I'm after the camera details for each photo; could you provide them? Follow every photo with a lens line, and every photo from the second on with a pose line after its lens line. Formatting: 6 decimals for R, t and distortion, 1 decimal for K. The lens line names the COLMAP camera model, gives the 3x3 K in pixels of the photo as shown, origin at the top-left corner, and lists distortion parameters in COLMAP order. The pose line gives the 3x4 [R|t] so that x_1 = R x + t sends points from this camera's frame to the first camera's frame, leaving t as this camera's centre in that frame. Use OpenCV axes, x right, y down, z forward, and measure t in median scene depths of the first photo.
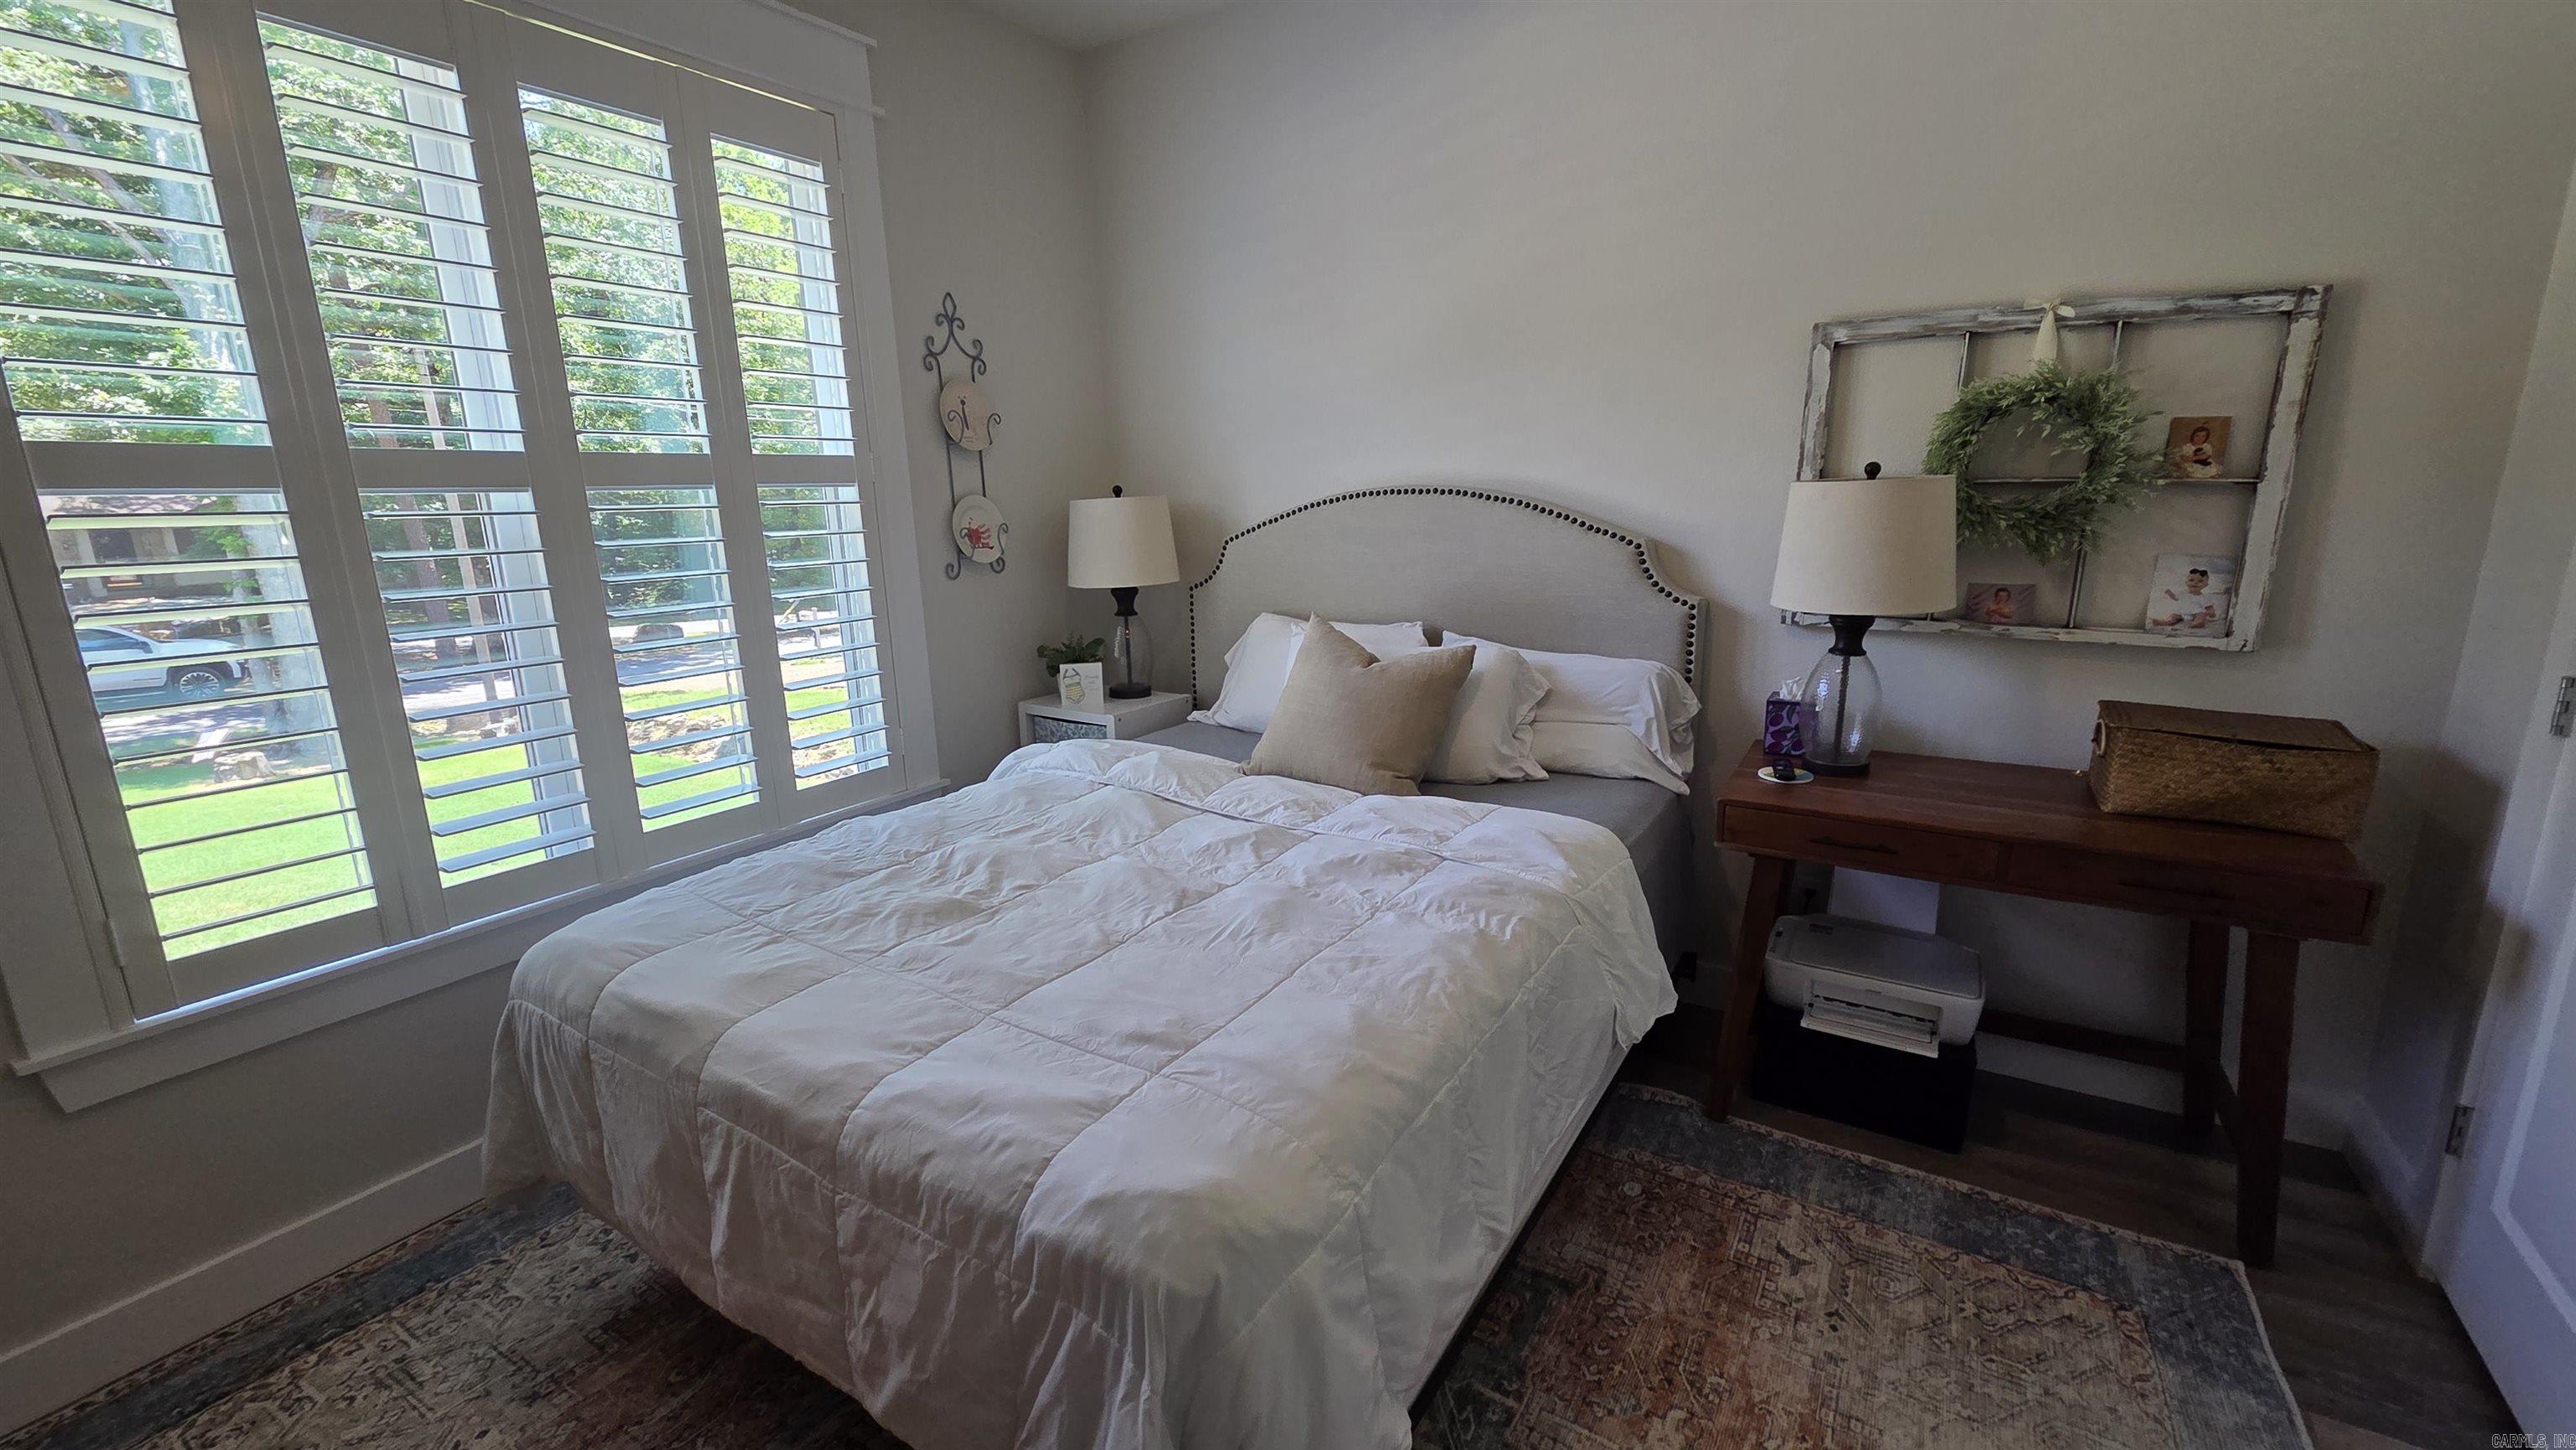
lens RADIAL K [[1051.8, 0, 1298.4], [0, 1051.8, 727.7], [0, 0, 1]] dist [0.006482, -0.000467]
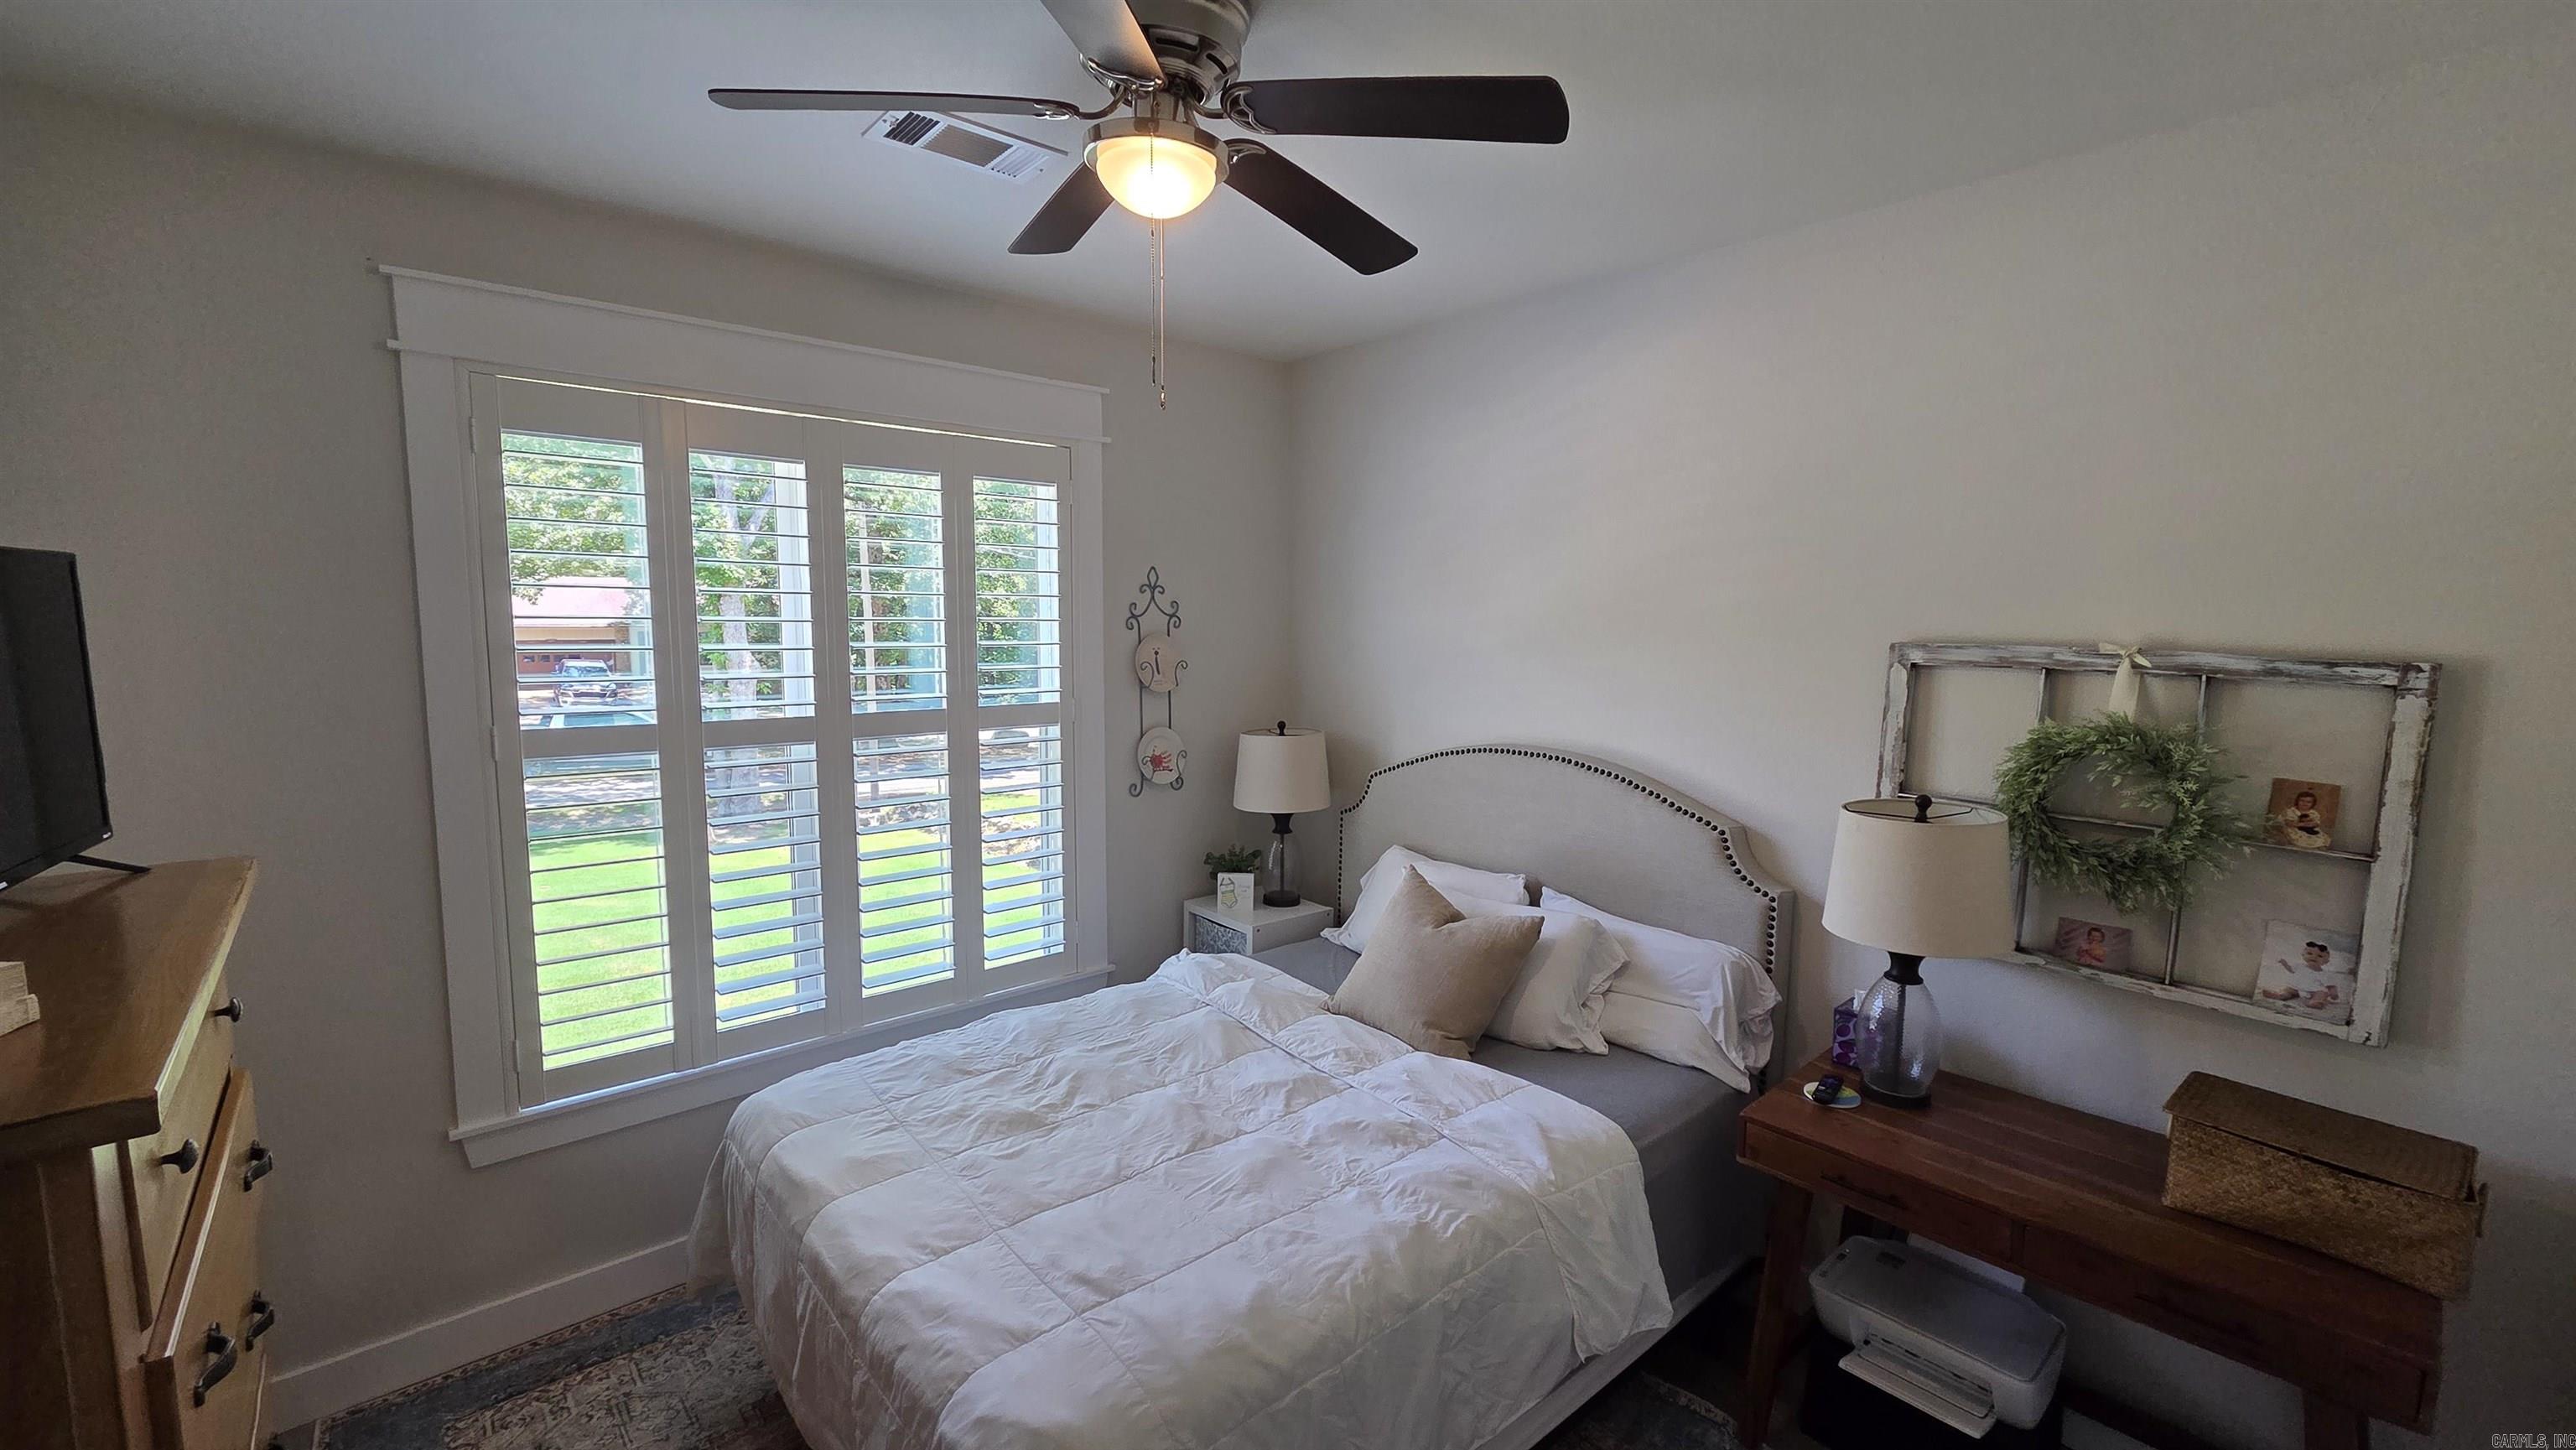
lens RADIAL K [[1051.8, 0, 1298.4], [0, 1051.8, 727.7], [0, 0, 1]] dist [0.006482, -0.000467]
pose [[0.957338, 0.060122, -0.282647, 0.259477], [-0.092862, 0.990244, -0.103890, -0.158896], [0.273644, 0.125705, 0.953581, -0.138091]]
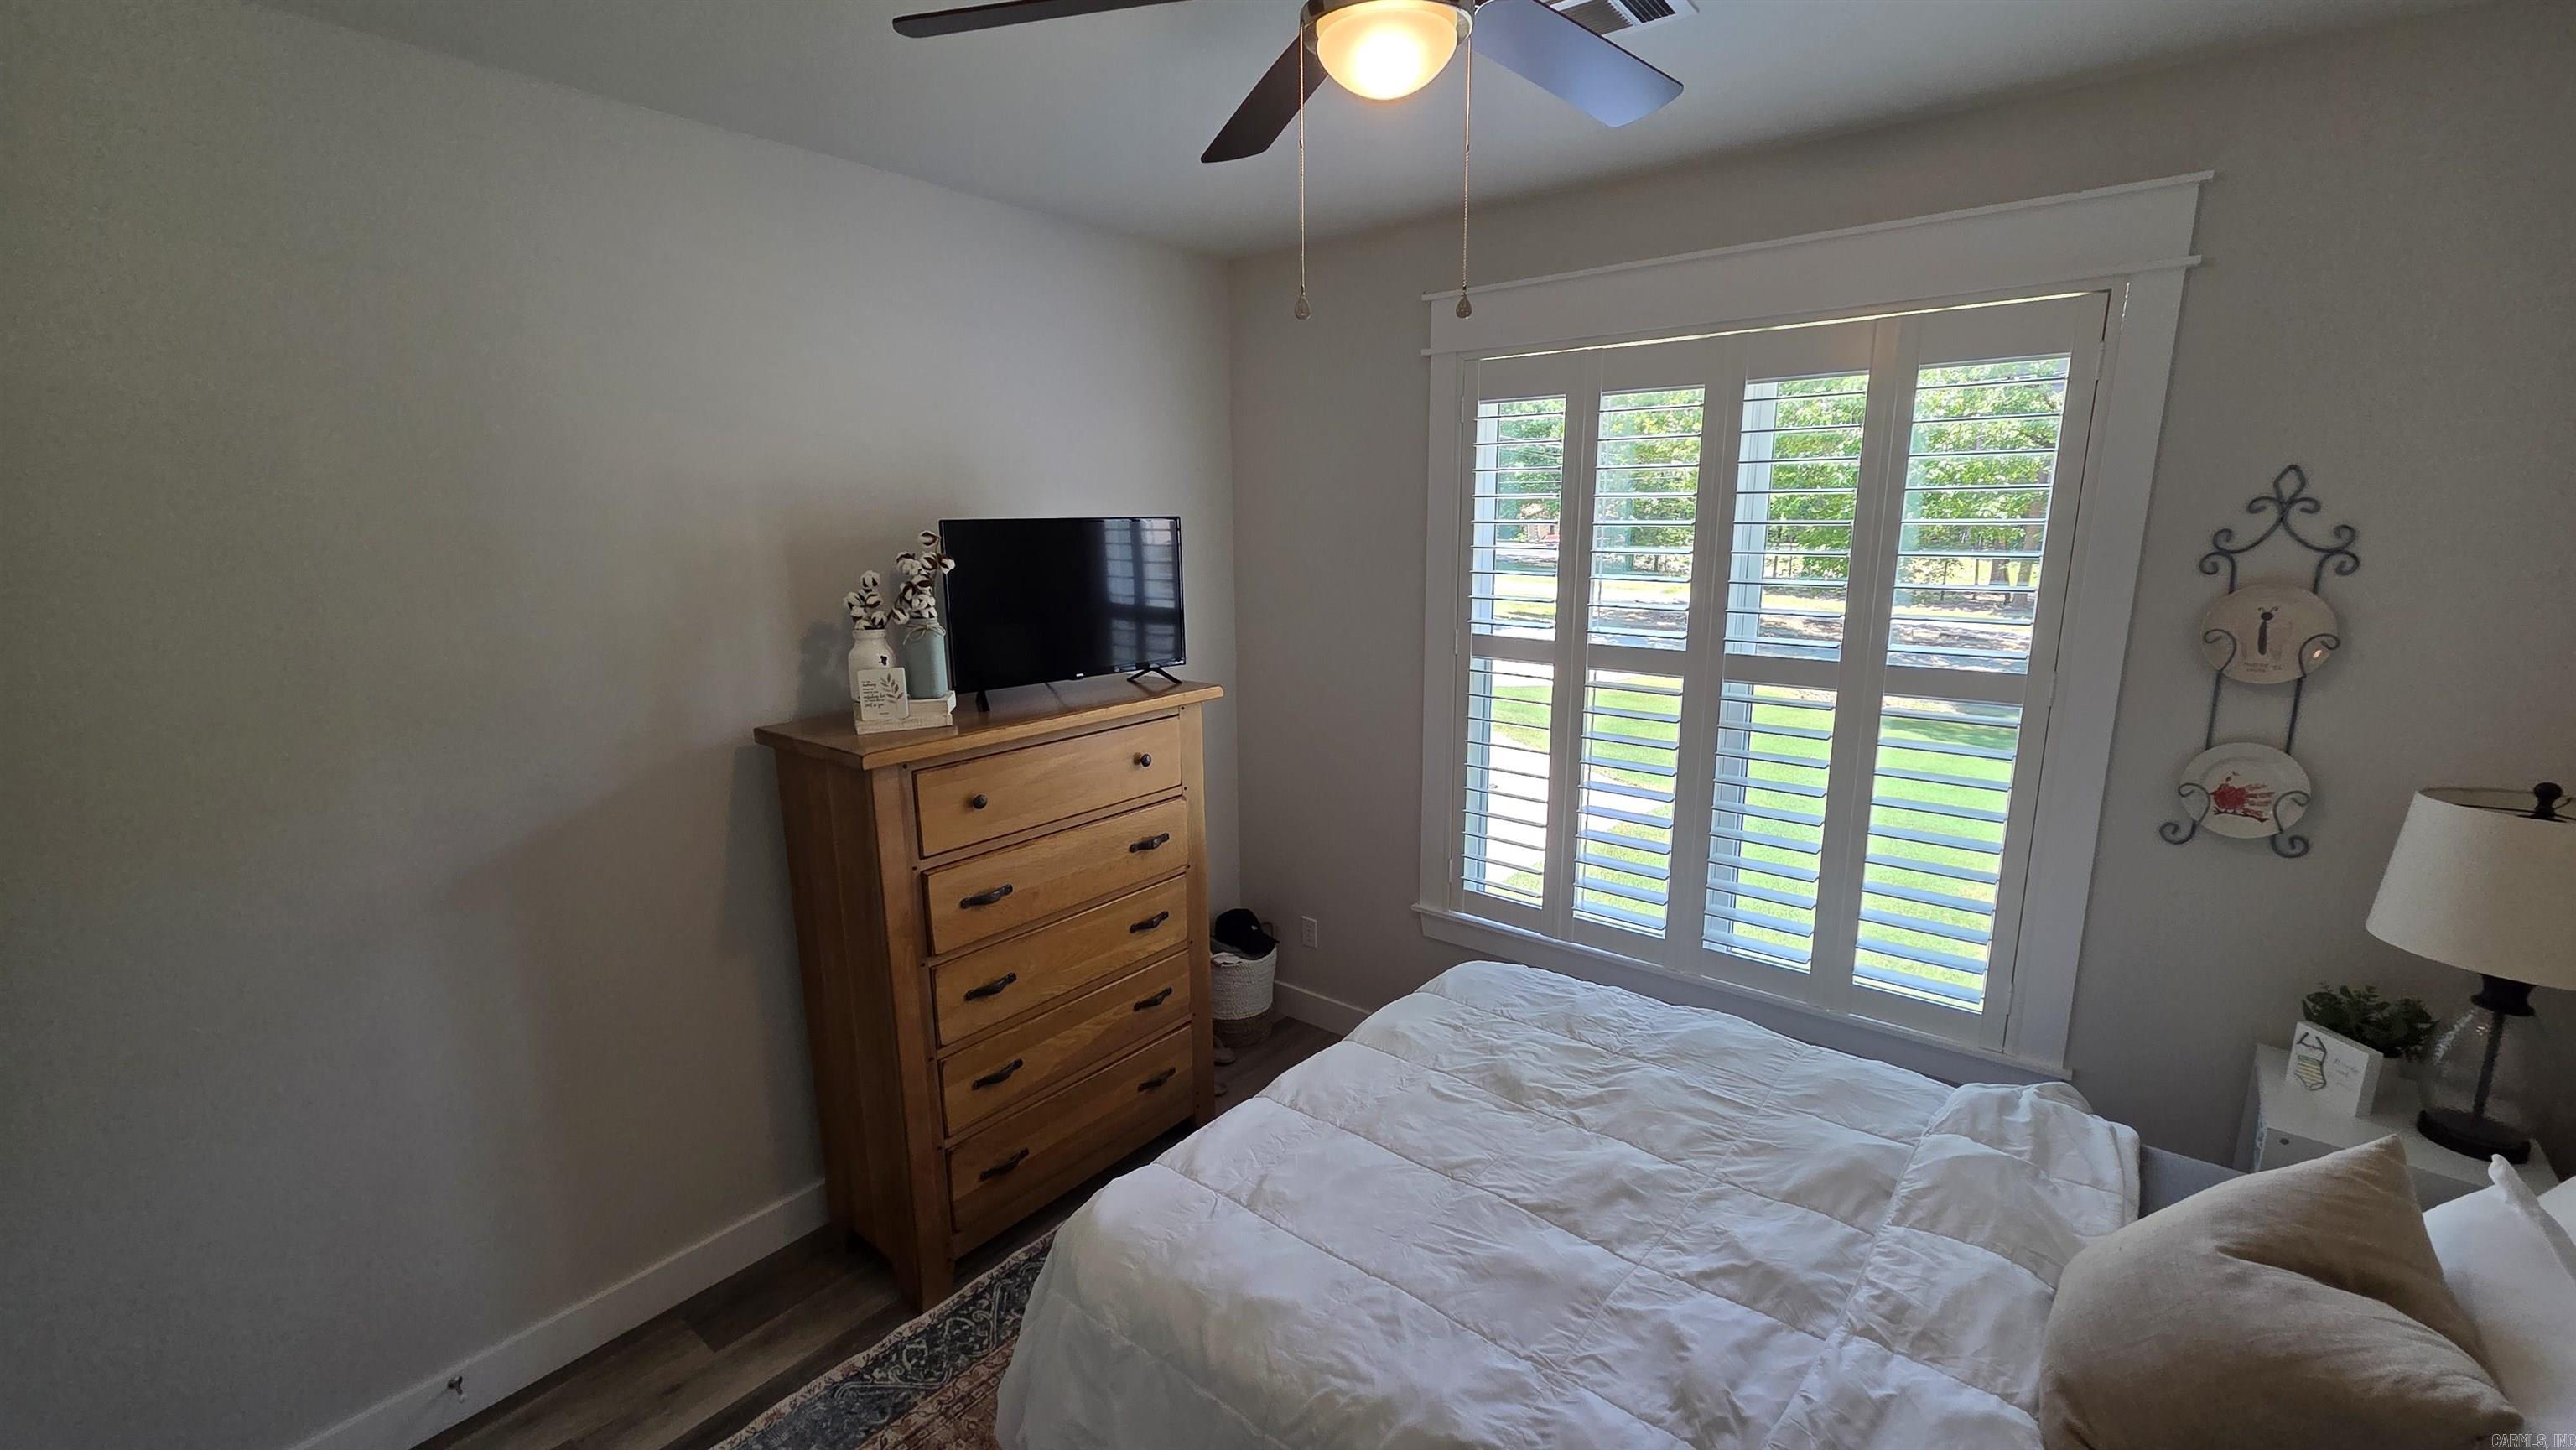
lens RADIAL K [[1058.7, 0, 1288.0], [0, 1058.7, 725.0], [0, 0, 1]] dist [0.010214, -0.002726]
pose [[-0.127260, 0.211428, -0.969073, 0.658012], [-0.218046, 0.947153, 0.235280, -0.372517], [0.967606, 0.241245, -0.074434, 0.616846]]
